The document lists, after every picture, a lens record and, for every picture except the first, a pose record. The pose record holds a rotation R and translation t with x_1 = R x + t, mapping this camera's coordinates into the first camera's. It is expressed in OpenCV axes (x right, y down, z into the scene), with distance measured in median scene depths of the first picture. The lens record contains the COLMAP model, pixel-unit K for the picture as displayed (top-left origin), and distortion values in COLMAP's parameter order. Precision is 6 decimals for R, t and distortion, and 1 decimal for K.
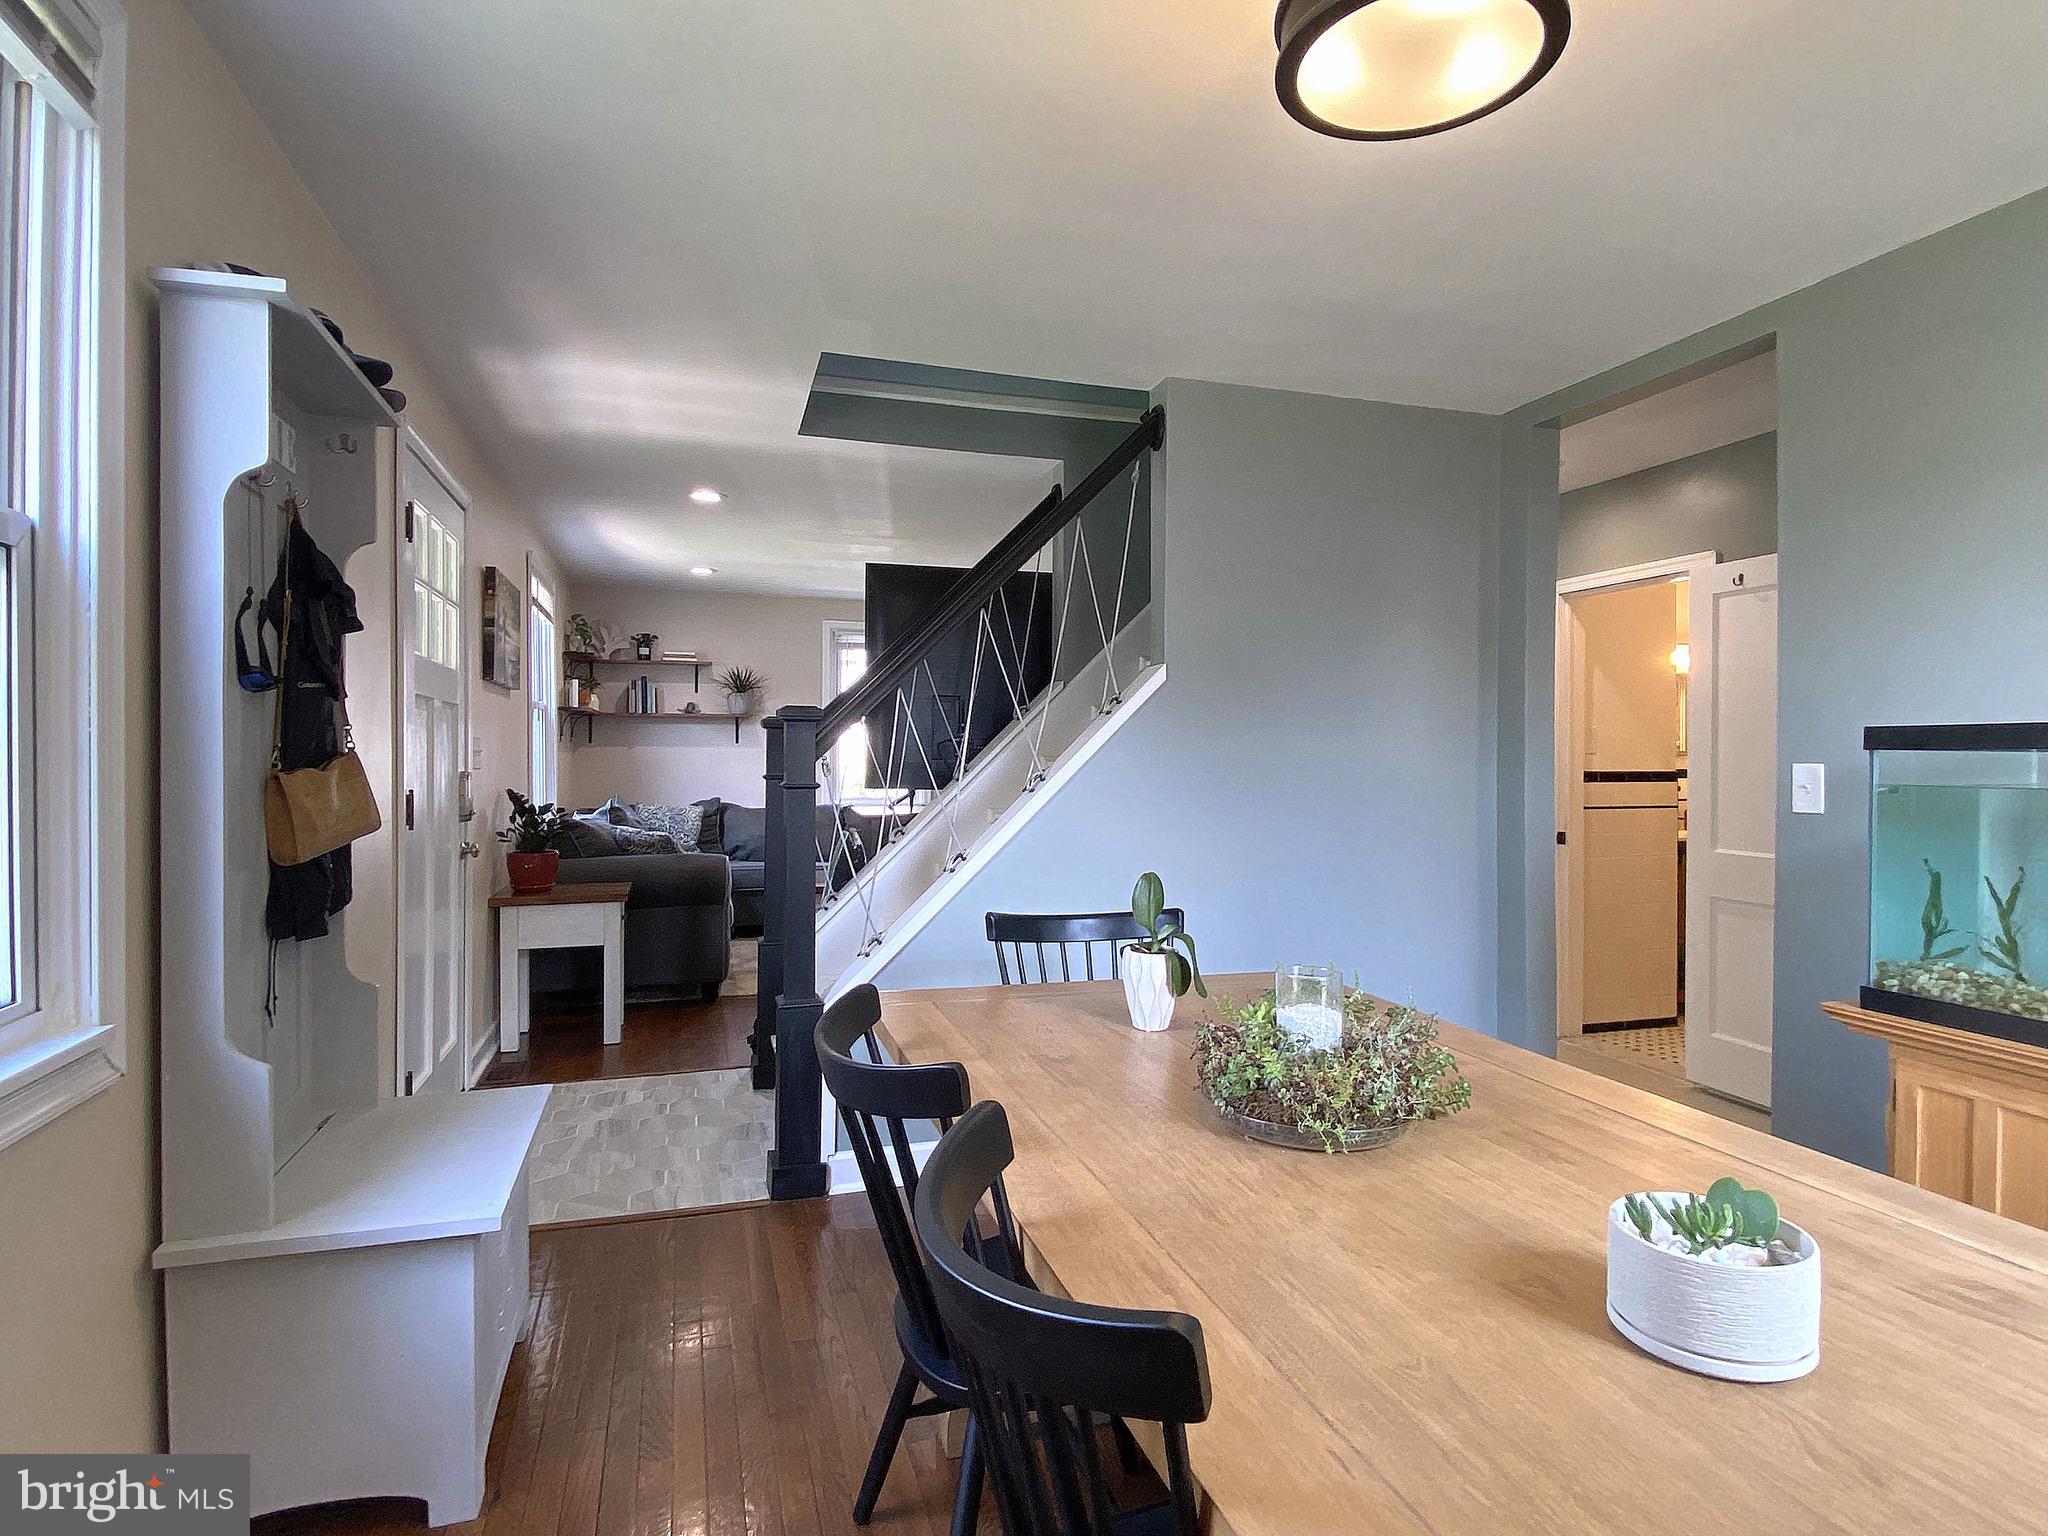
lens RADIAL K [[1096.0, 0, 1019.9], [0, 1096.0, 761.6], [0, 0, 1]] dist [0.016700, -0.018671]
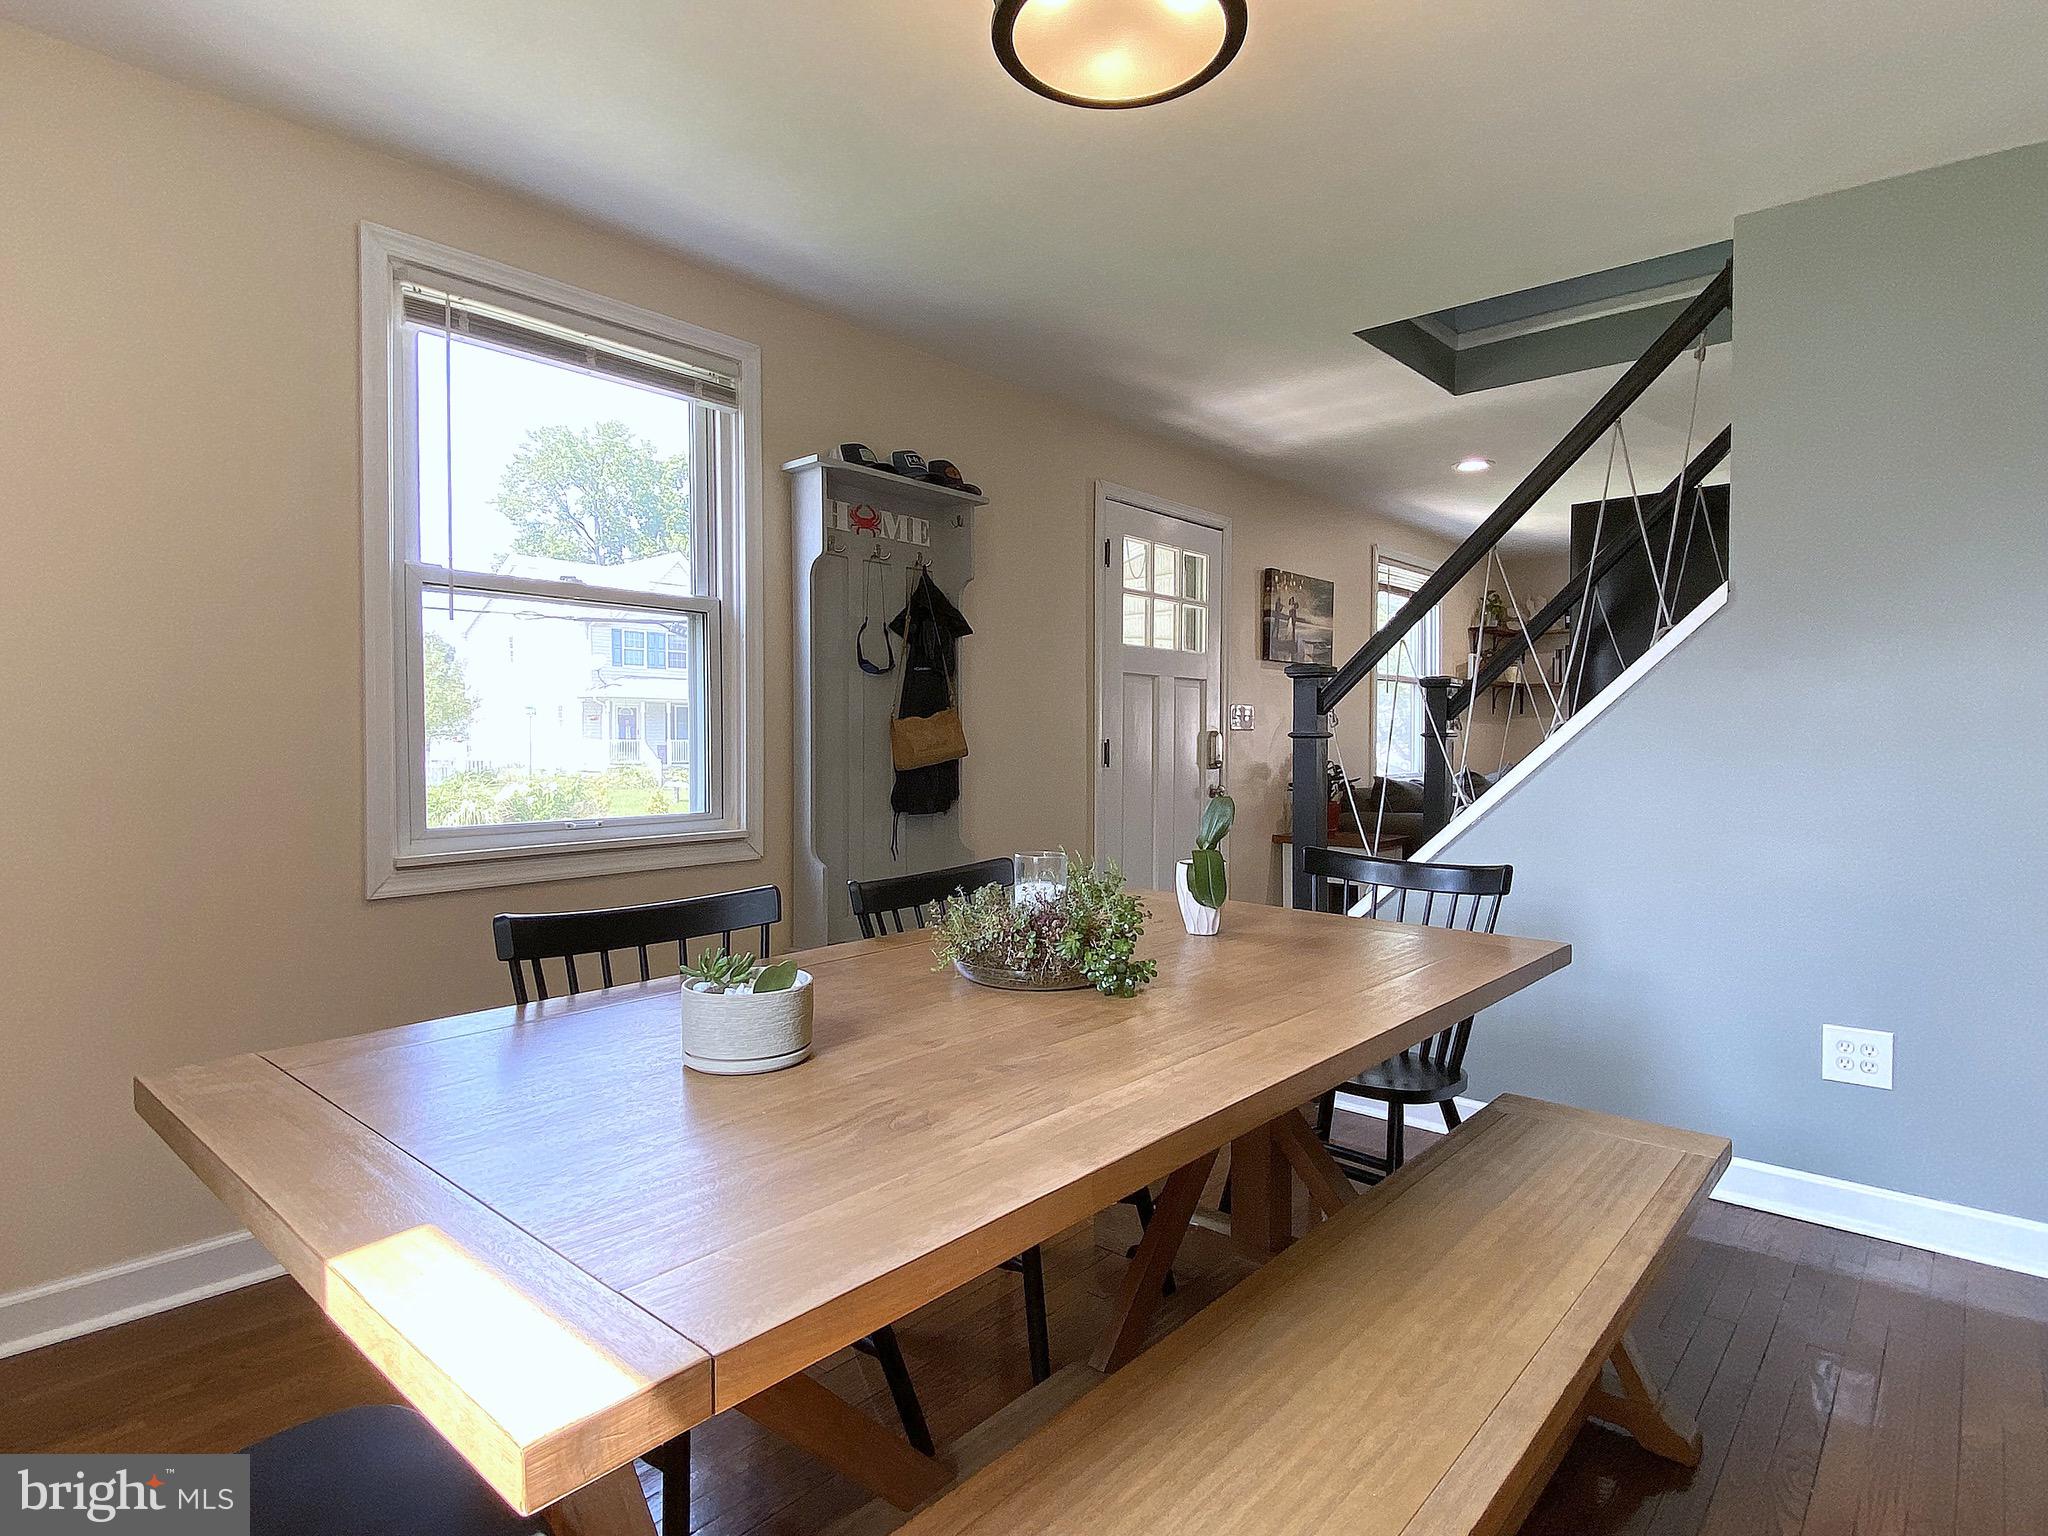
lens RADIAL K [[1096.0, 0, 1020.7], [0, 1096.0, 762.1], [0, 0, 1]] dist [0.016700, -0.018671]
pose [[0.505652, 0.016241, -0.862585, 0.611296], [-0.006822, 0.999867, 0.014827, 0.035378], [0.862711, -0.001613, 0.505695, 0.174217]]
